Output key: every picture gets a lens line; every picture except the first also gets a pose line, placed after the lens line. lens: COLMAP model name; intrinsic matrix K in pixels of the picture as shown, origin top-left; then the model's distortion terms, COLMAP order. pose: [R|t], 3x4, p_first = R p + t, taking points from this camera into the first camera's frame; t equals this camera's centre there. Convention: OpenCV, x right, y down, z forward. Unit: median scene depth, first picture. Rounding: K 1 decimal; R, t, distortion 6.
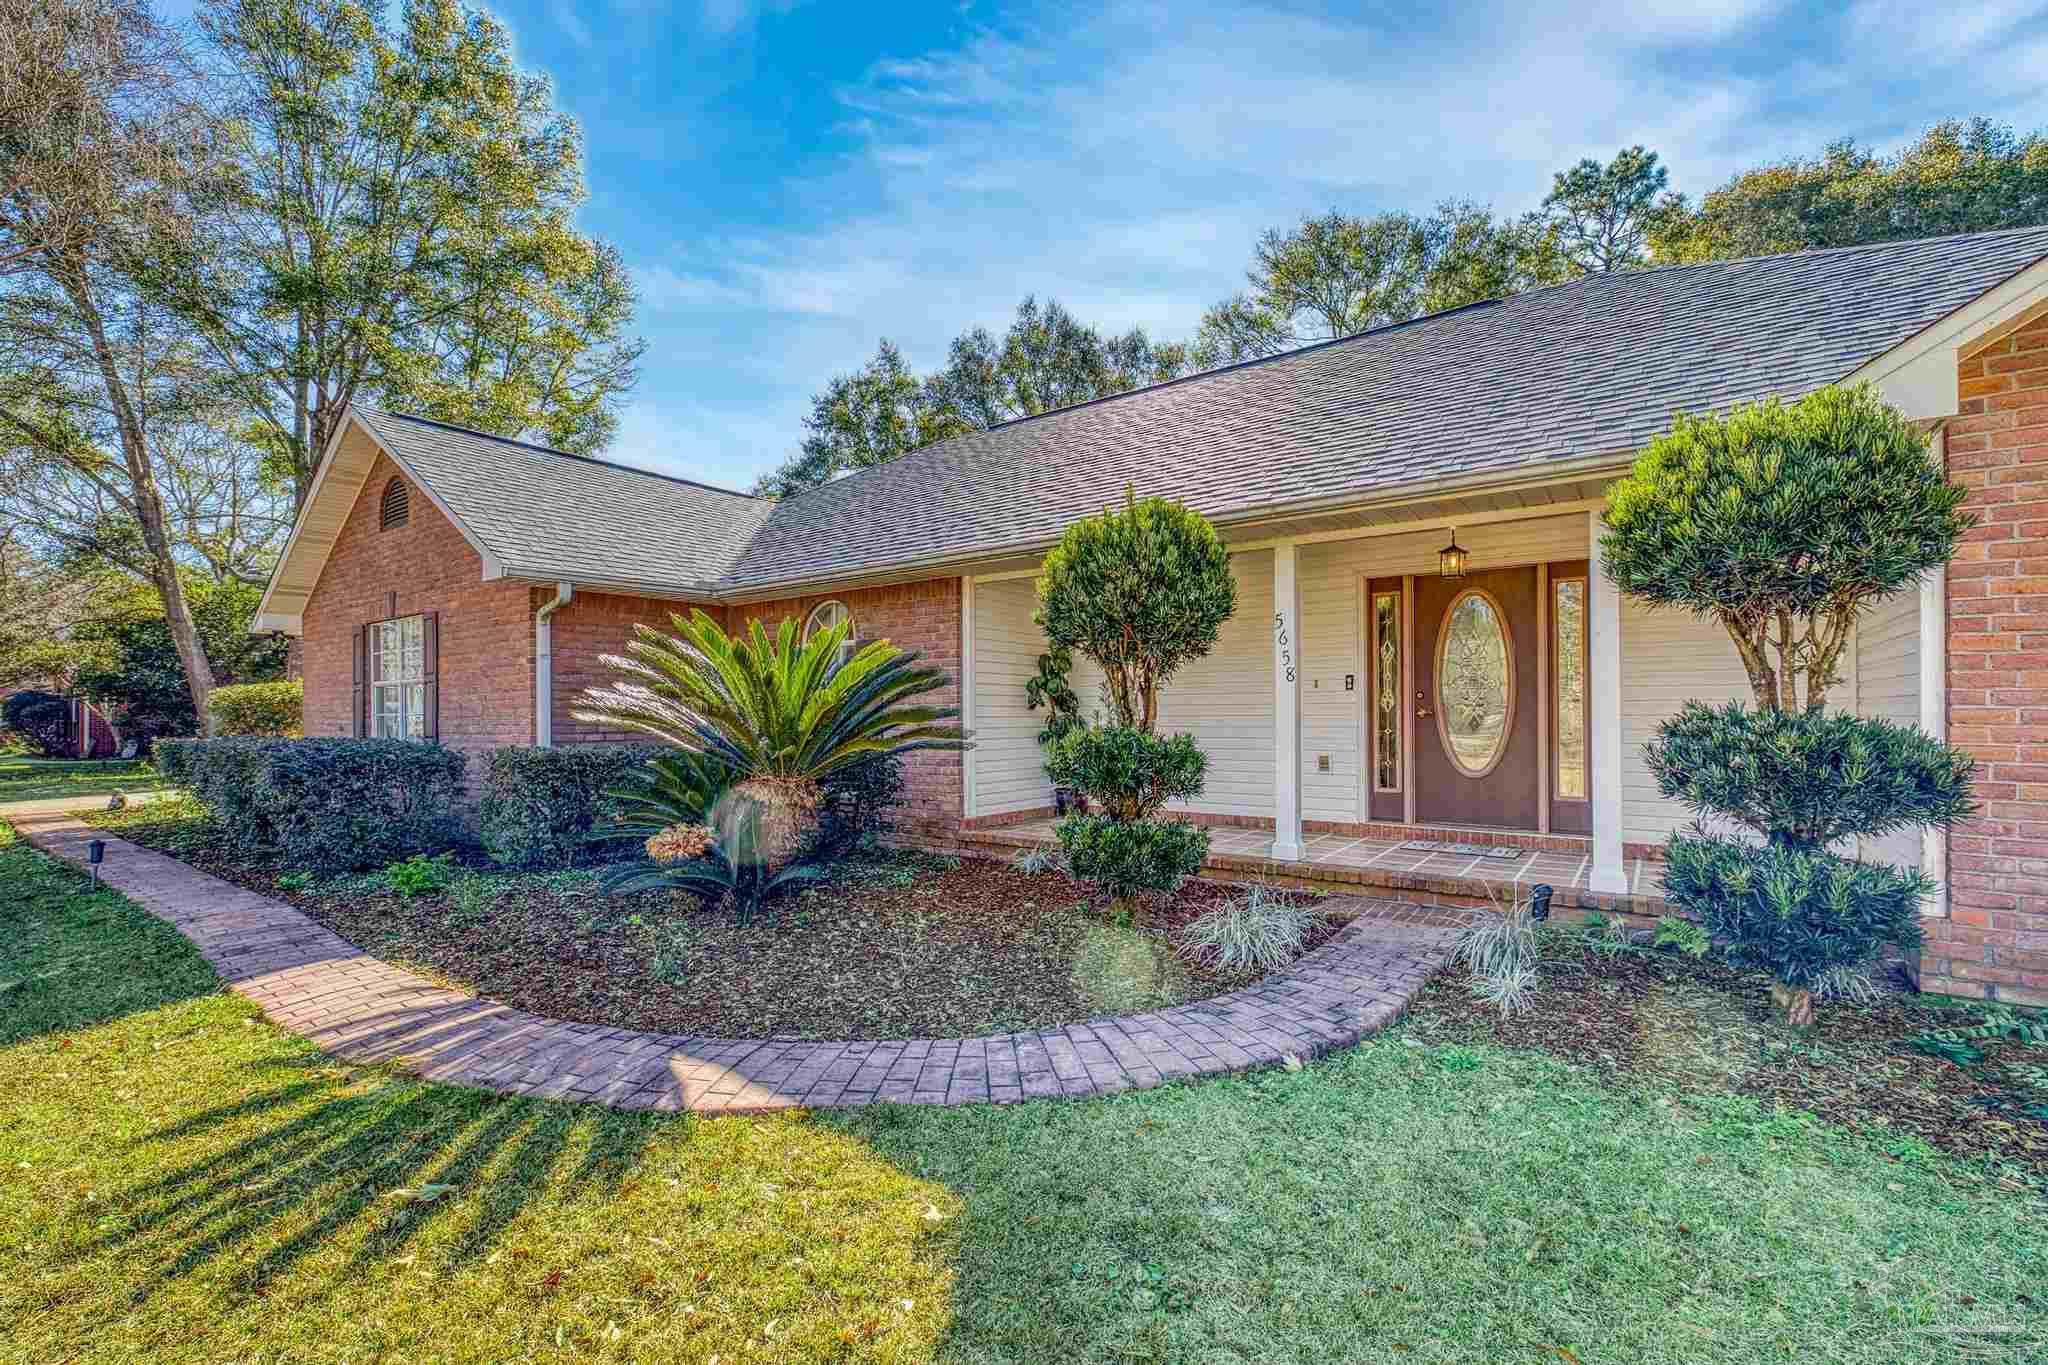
lens RADIAL K [[856.3, 0, 1015.0], [0, 856.3, 714.8], [0, 0, 1]] dist [0.000404, -0.000006]
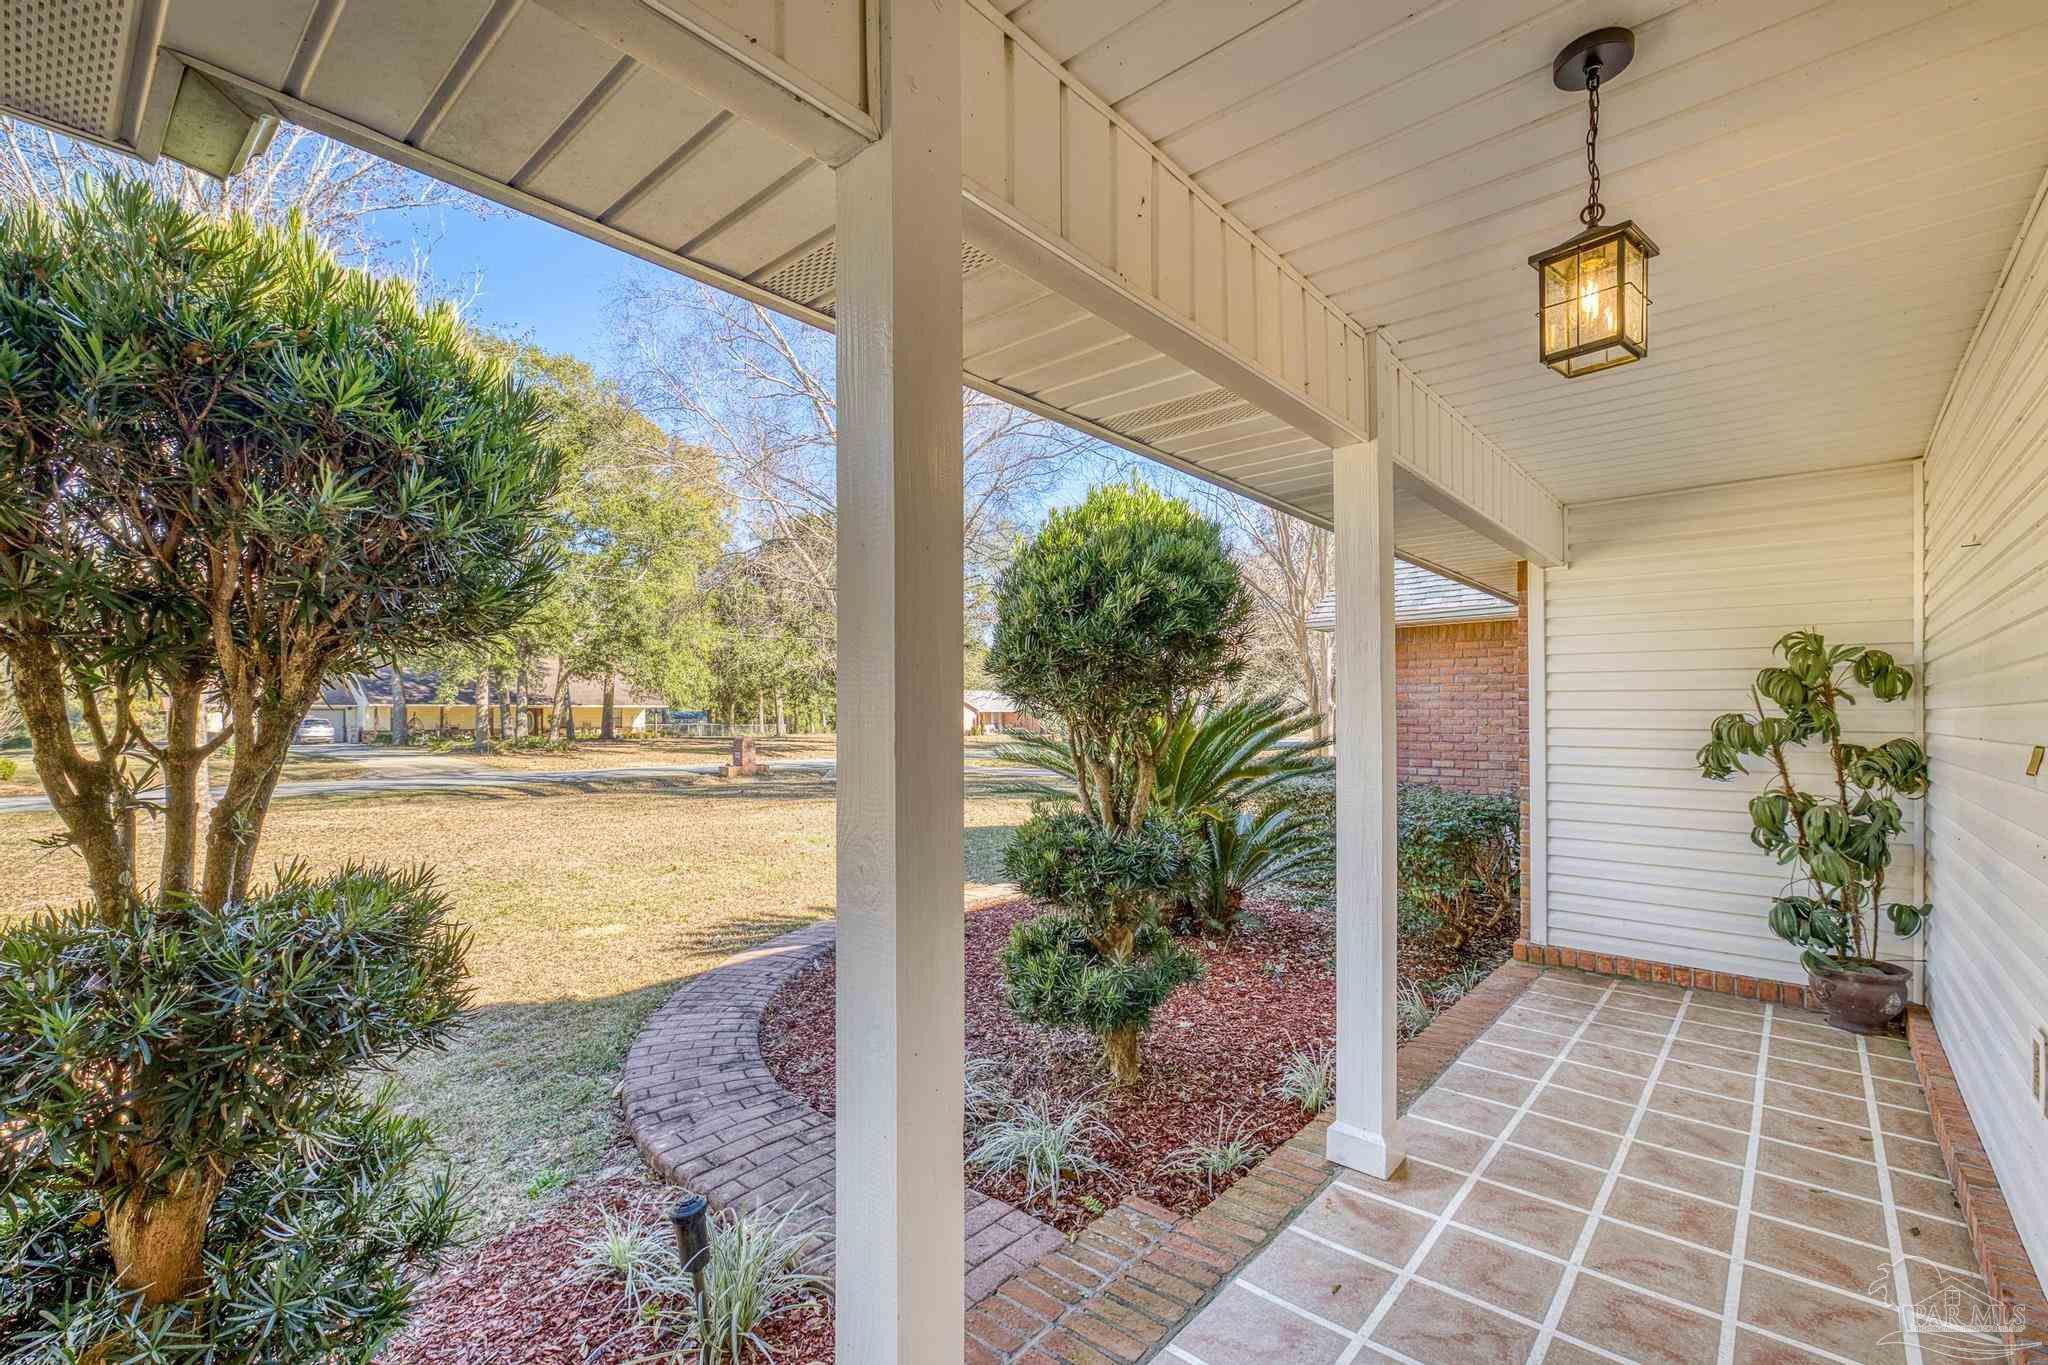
lens RADIAL K [[856.3, 0, 1015.0], [0, 856.3, 714.8], [0, 0, 1]] dist [0.000404, -0.000006]
pose [[-0.060961, 0.003180, -0.998135, 0.849336], [-0.005948, 0.999976, 0.003549, -0.065380], [0.998122, 0.006153, -0.060941, 0.939365]]
